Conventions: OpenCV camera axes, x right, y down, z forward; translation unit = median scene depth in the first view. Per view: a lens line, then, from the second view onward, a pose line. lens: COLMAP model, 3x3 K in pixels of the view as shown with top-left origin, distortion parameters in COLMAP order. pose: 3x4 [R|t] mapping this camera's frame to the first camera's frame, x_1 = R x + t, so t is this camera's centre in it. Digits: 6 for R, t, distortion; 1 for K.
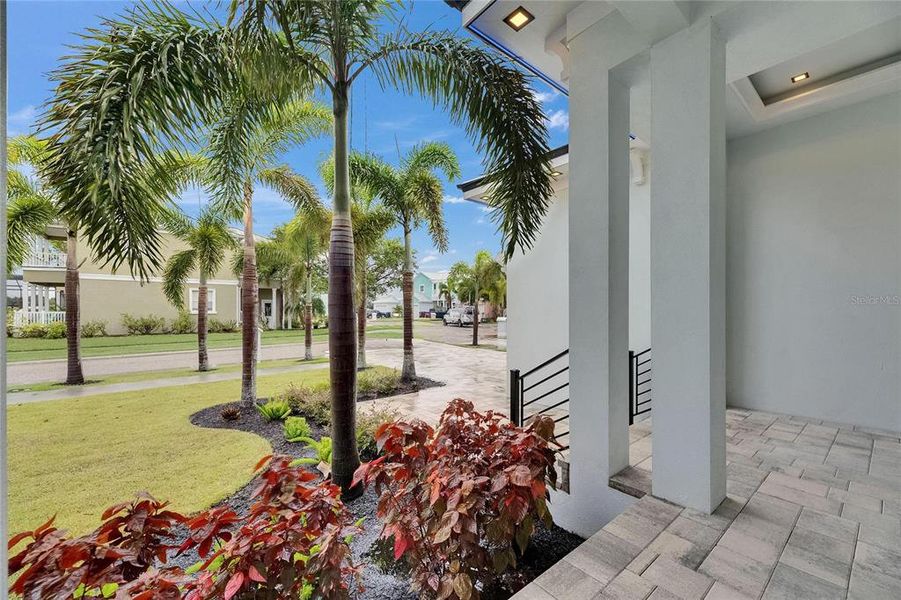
lens RADIAL K [[365.9, 0, 454.9], [0, 365.9, 306.4], [0, 0, 1]] dist [0.006190, -0.000011]
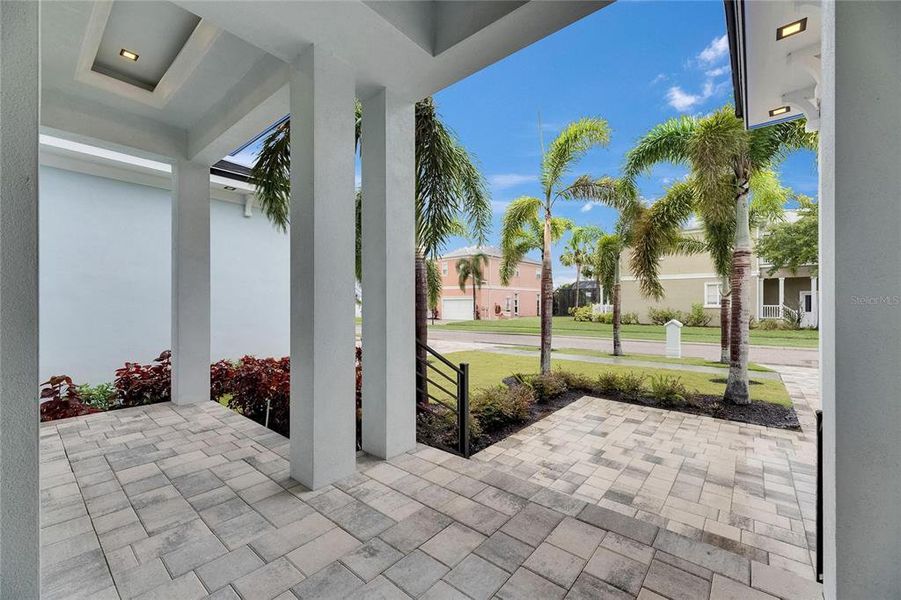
lens RADIAL K [[360.8, 0, 454.5], [0, 360.8, 304.0], [0, 0, 1]] dist [0.007554, -0.000556]
pose [[0.172441, -0.002581, -0.985017, 0.398078], [0.013753, 0.999905, -0.000212, -0.000253], [0.984924, -0.013510, 0.172460, 0.269451]]
